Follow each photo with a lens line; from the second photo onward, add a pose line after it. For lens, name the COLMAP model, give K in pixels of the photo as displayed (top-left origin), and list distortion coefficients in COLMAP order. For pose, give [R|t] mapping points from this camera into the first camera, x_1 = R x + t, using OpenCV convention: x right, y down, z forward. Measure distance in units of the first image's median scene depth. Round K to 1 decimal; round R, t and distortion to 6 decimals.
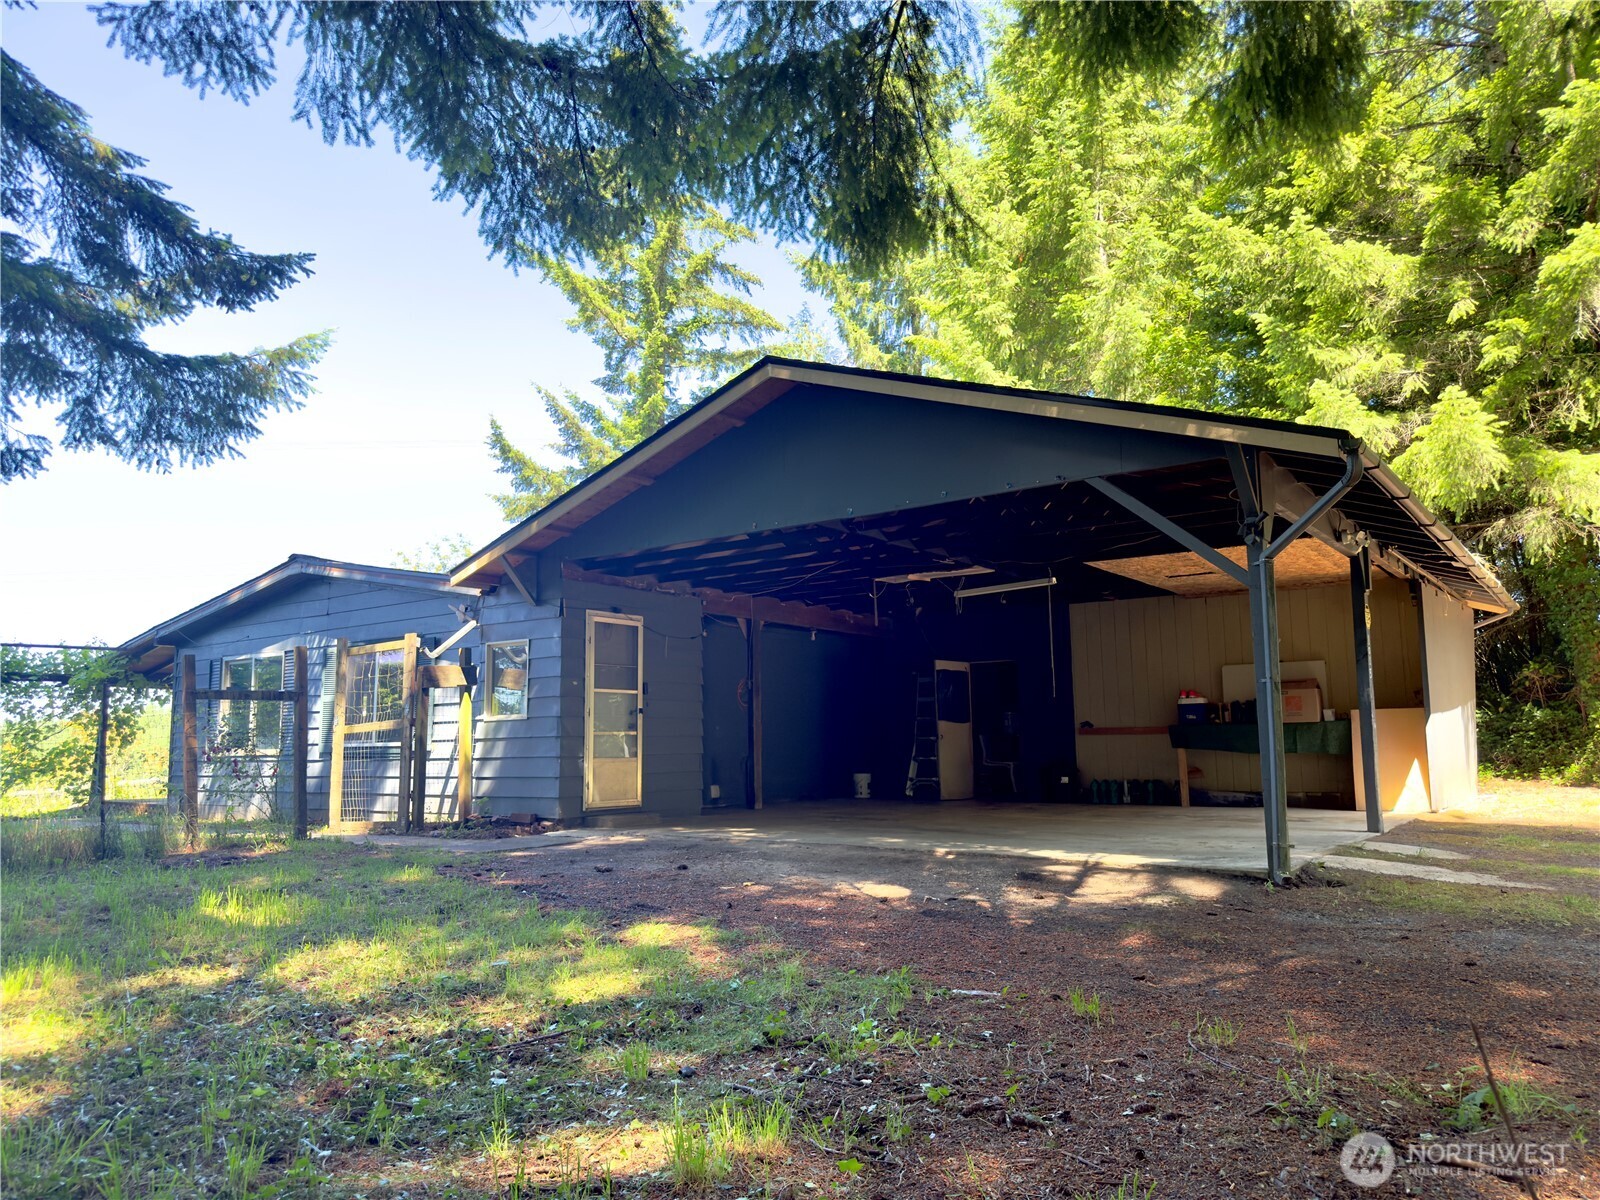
lens RADIAL K [[1119.9, 0, 786.4], [0, 1119.9, 604.4], [0, 0, 1]] dist [0.043775, -0.050713]
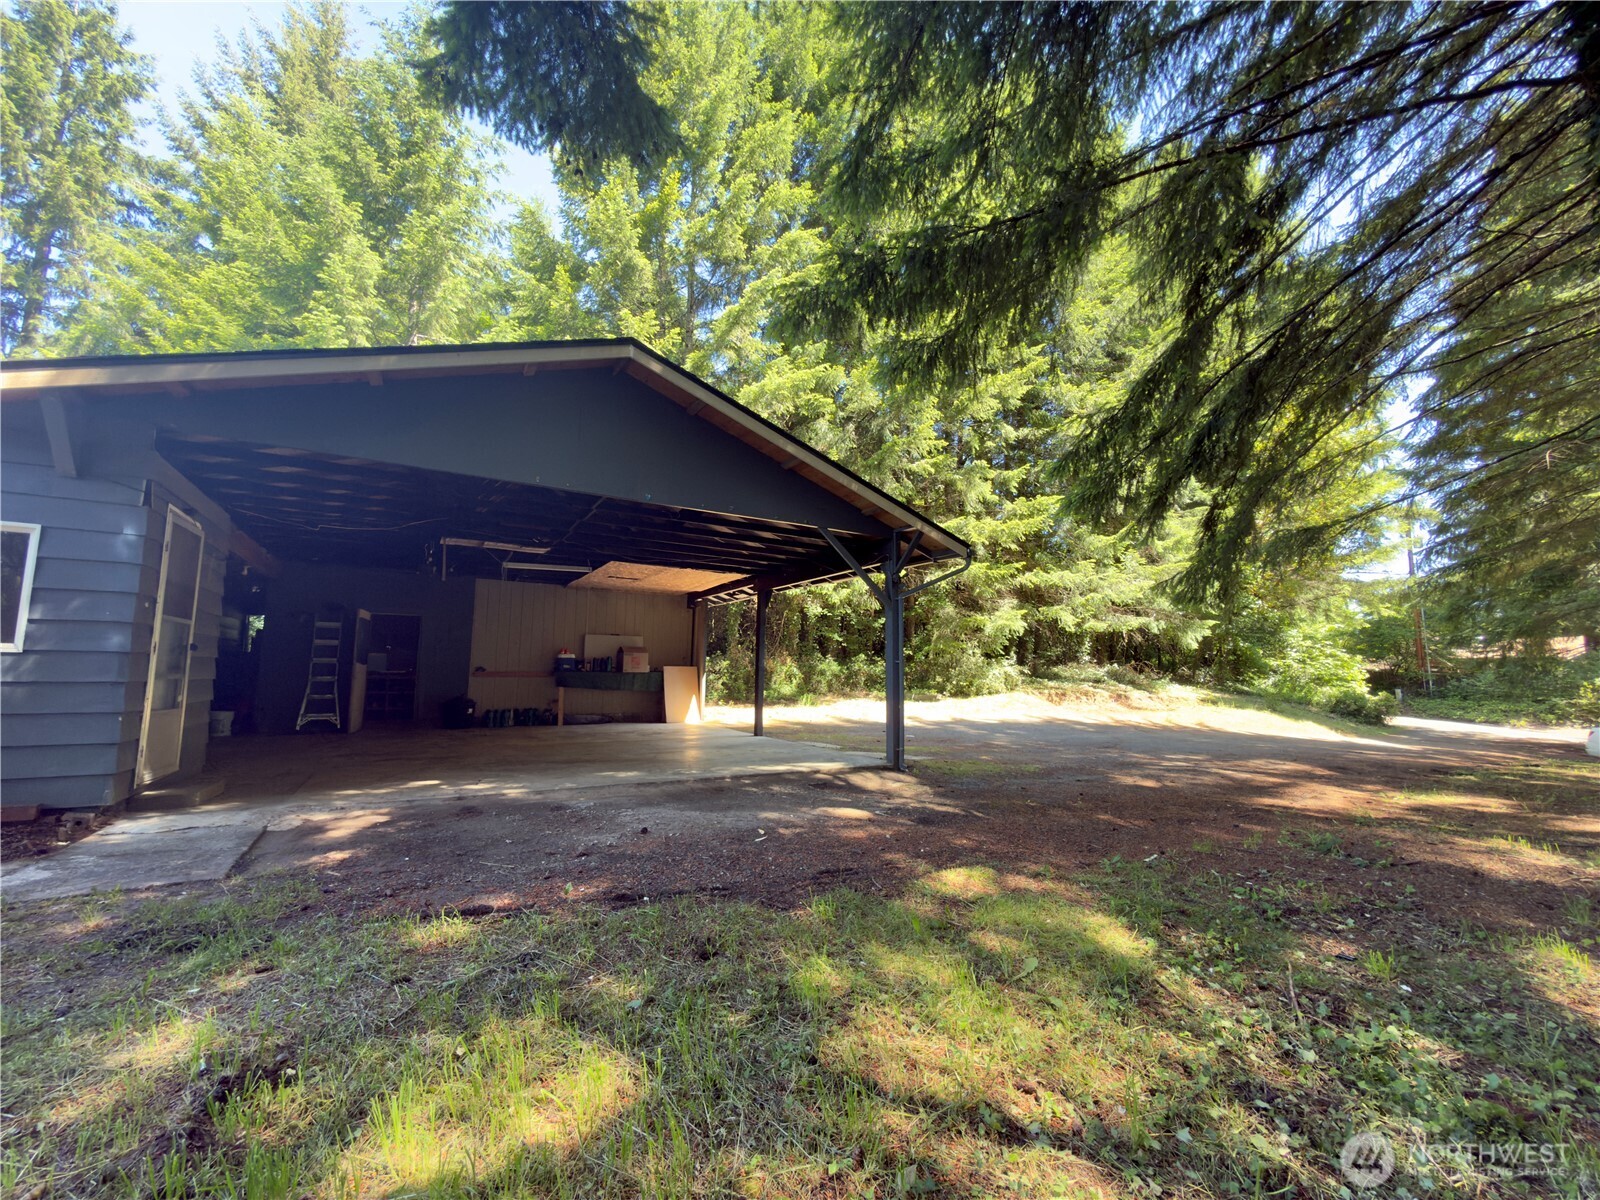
lens RADIAL K [[636.3, 0, 803.4], [0, 636.3, 610.5], [0, 0, 1]] dist [-0.002098, 0.001098]
pose [[0.379979, 0.108121, 0.918654, -0.255909], [-0.132057, 0.989313, -0.061815, 0.029249], [-0.915520, -0.097826, 0.390196, 0.310469]]
